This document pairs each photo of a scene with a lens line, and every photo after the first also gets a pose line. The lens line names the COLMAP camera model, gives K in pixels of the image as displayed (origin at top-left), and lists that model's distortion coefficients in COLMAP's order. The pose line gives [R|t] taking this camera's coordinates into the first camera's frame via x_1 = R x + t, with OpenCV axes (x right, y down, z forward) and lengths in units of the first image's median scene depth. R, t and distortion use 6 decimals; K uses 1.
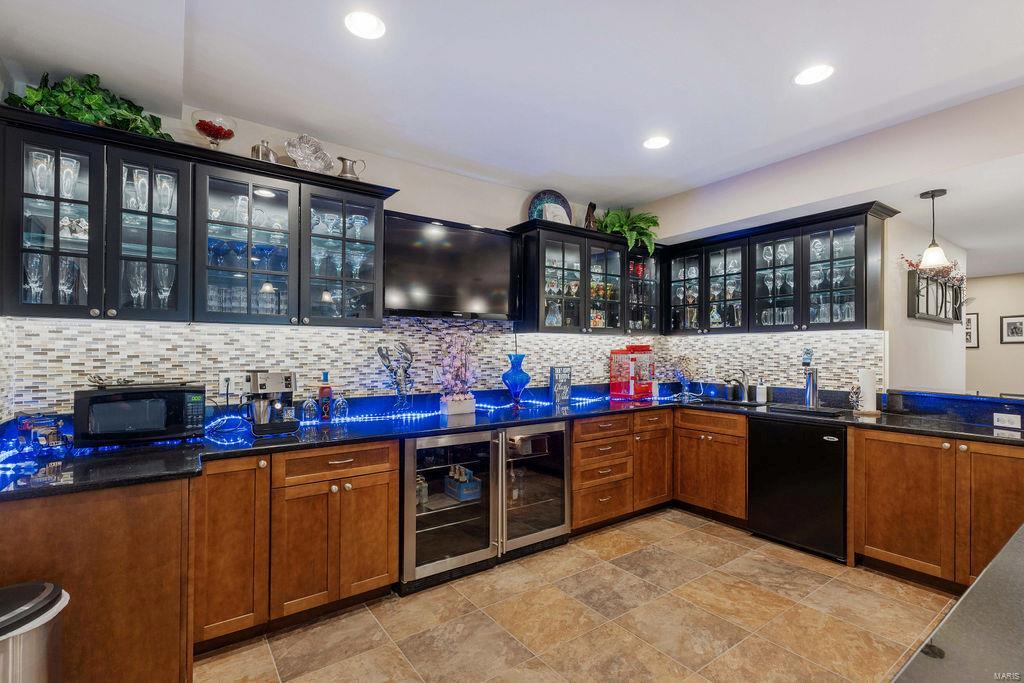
lens RADIAL K [[474.1, 0, 511.6], [0, 474.1, 355.5], [0, 0, 1]] dist [0.016165, 0.000061]
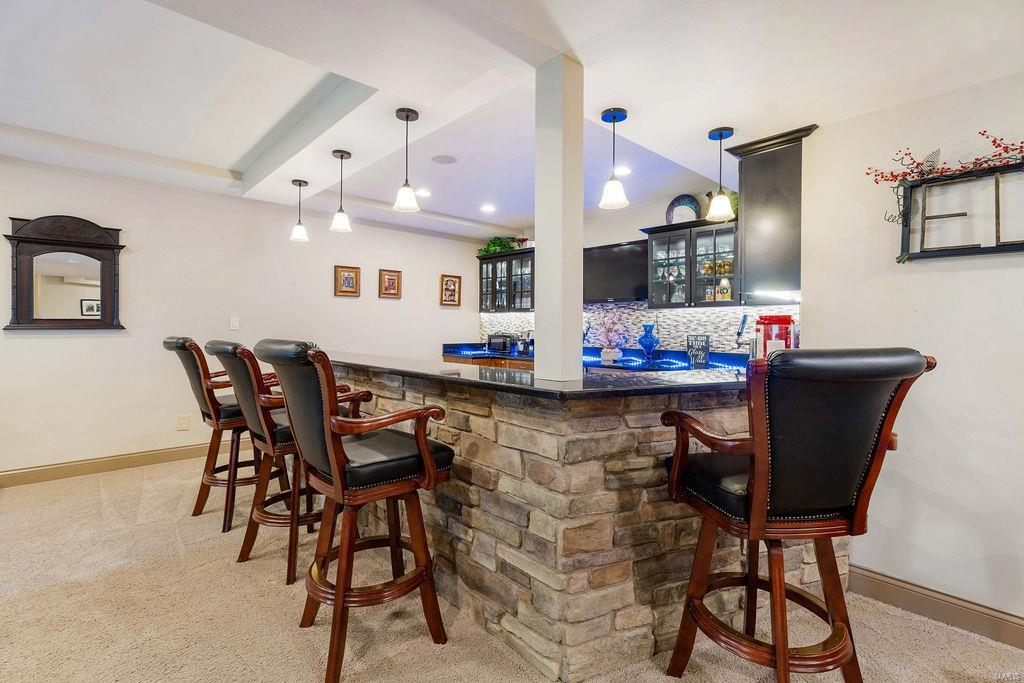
lens RADIAL K [[473.2, 0, 512.0], [0, 473.2, 323.8], [0, 0, 1]] dist [0.015428, -0.000092]
pose [[0.135366, -0.003818, -0.990788, 1.437615], [-0.013637, 0.999891, -0.005716, 0.009304], [0.990702, 0.014285, 0.135299, 0.434189]]
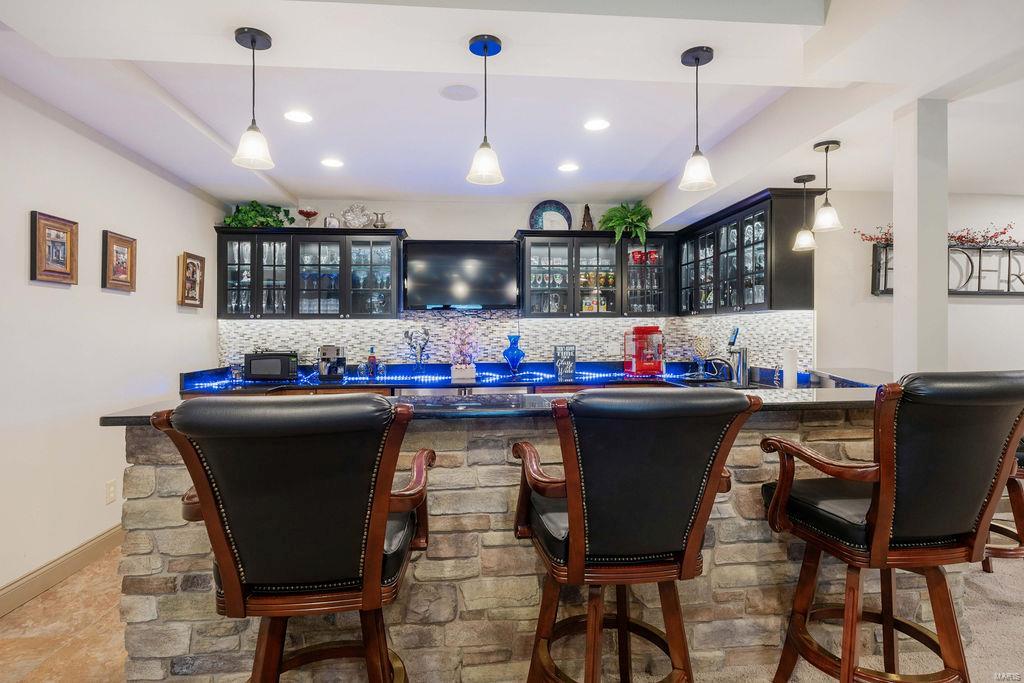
lens RADIAL K [[542.9, 0, 512.0], [0, 542.9, 341.5], [0, 0, 1]] dist [-0.002049, -0.000337]
pose [[0.859580, 0.002281, -0.510996, 0.802314], [0.002751, 0.999955, 0.009091, 0.000636], [0.510994, -0.009220, 0.859535, -0.277864]]
